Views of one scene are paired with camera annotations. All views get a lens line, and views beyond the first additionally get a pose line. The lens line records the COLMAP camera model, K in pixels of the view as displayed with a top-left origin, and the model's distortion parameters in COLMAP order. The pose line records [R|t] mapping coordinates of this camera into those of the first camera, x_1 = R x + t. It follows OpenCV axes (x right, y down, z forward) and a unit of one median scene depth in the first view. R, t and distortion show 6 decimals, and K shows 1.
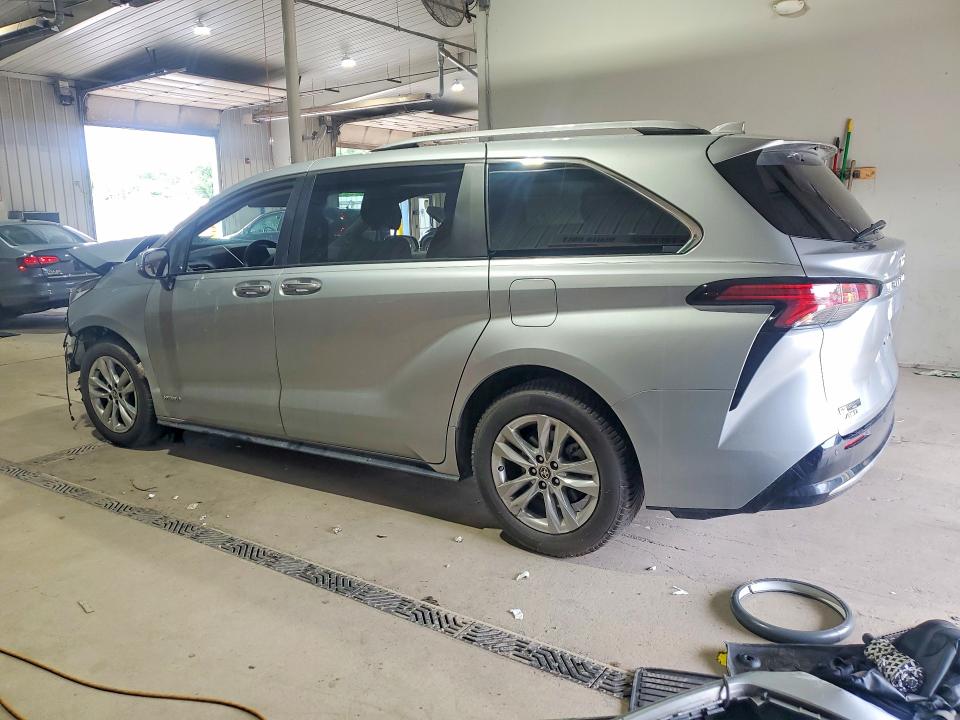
lens RADIAL K [[747.6, 0, 485.6], [0, 747.6, 362.5], [0, 0, 1]] dist [0.014451, 0.016023]
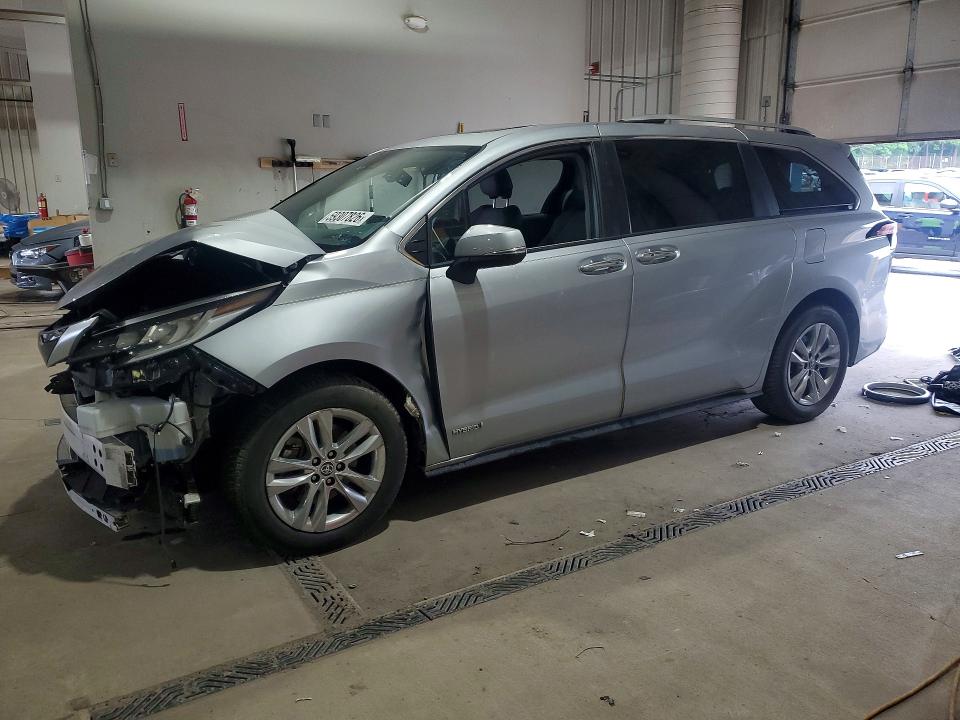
lens RADIAL K [[747.6, 0, 477.5], [0, 747.6, 355.8], [0, 0, 1]] dist [0.014451, 0.016023]
pose [[0.387833, -0.163288, 0.907151, -1.194787], [0.166873, 0.980358, 0.105122, -0.105151], [-0.906498, 0.110609, 0.407463, 0.787496]]
